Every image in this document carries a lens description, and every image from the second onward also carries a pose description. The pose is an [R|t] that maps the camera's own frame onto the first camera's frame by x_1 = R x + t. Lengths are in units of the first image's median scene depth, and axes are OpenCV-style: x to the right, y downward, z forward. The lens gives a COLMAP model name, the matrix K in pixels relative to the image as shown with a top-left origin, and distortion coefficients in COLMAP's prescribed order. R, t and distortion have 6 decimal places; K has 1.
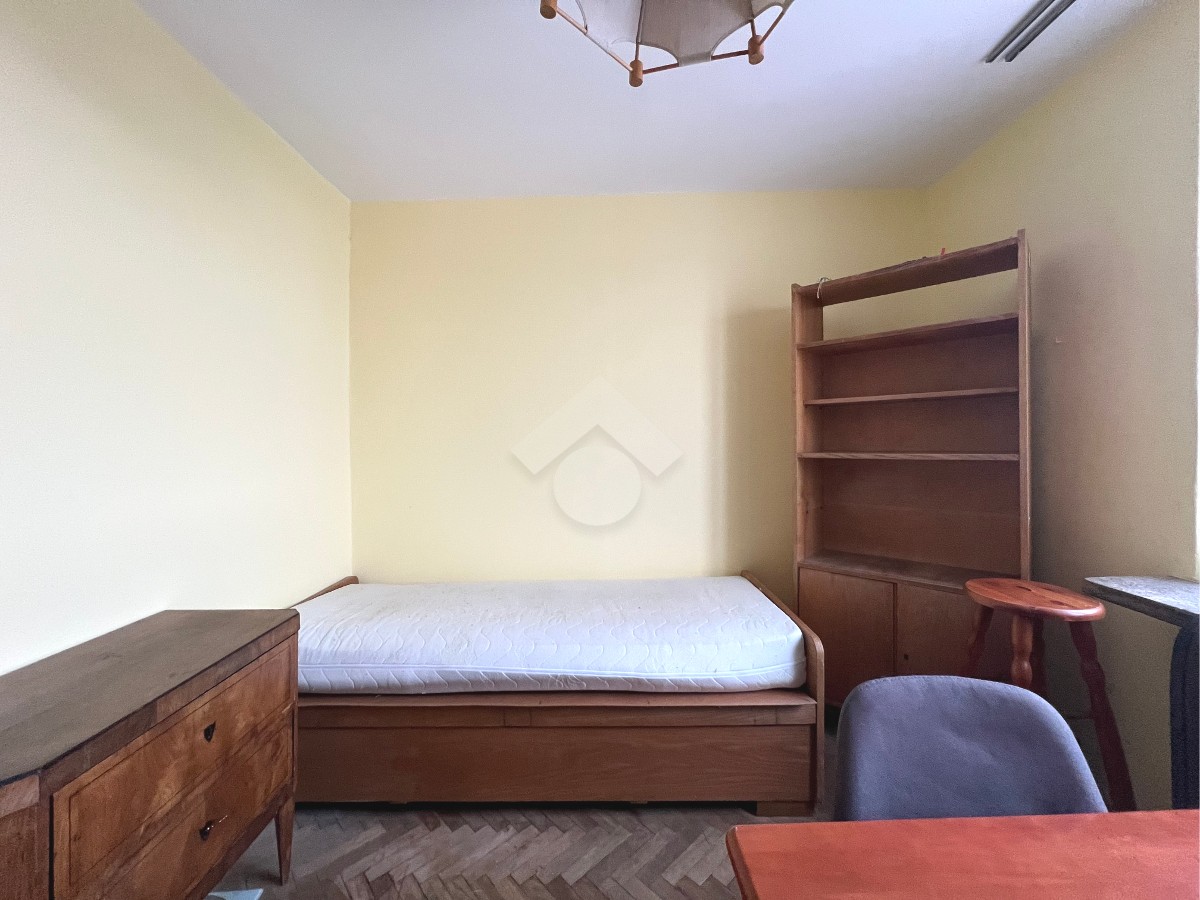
lens RADIAL K [[481.4, 0, 597.0], [0, 481.4, 440.6], [0, 0, 1]] dist [0.003130, -0.000016]
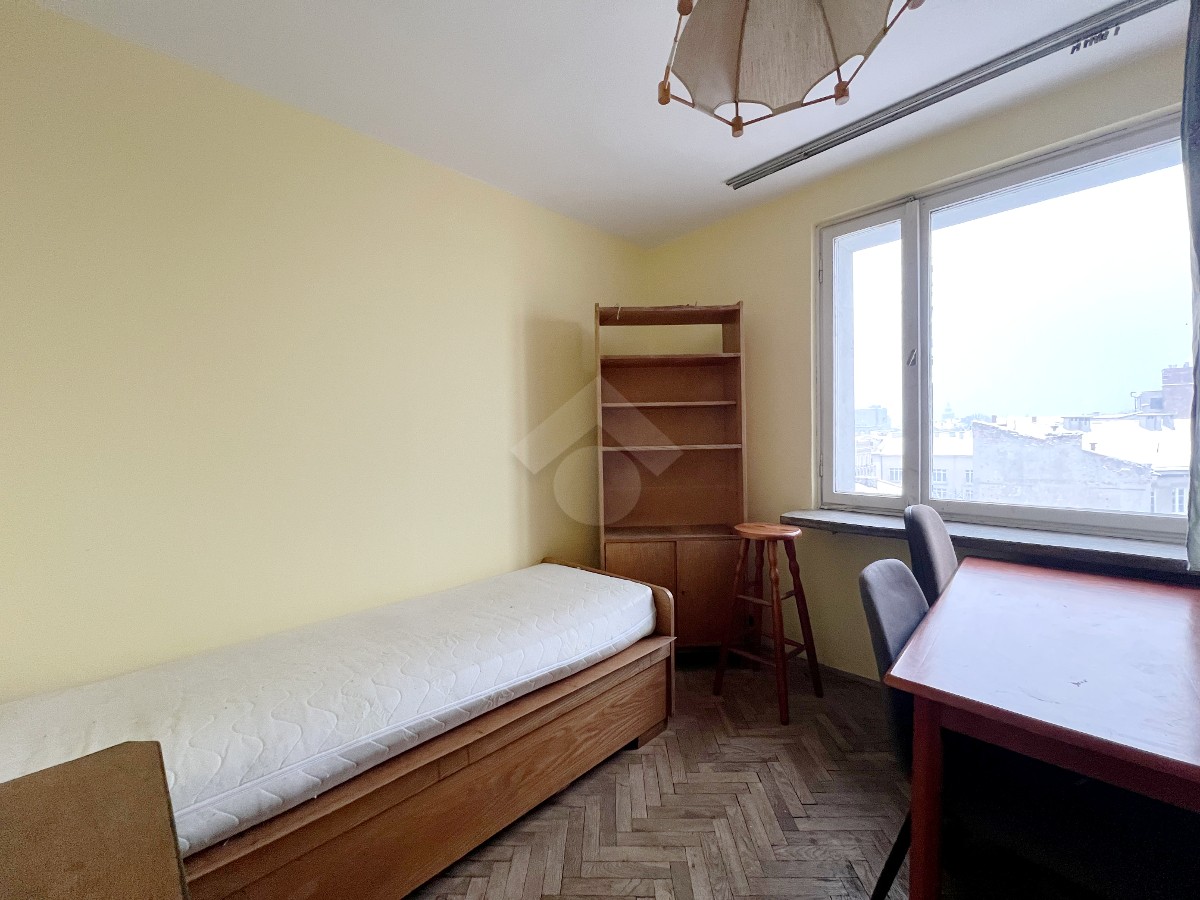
lens RADIAL K [[481.4, 0, 597.5], [0, 481.4, 451.5], [0, 0, 1]] dist [0.003130, -0.000016]
pose [[0.702916, -0.016614, 0.711079, -0.570016], [0.011469, 0.999862, 0.012024, 0.027808], [-0.711181, -0.000297, 0.703009, 0.233102]]
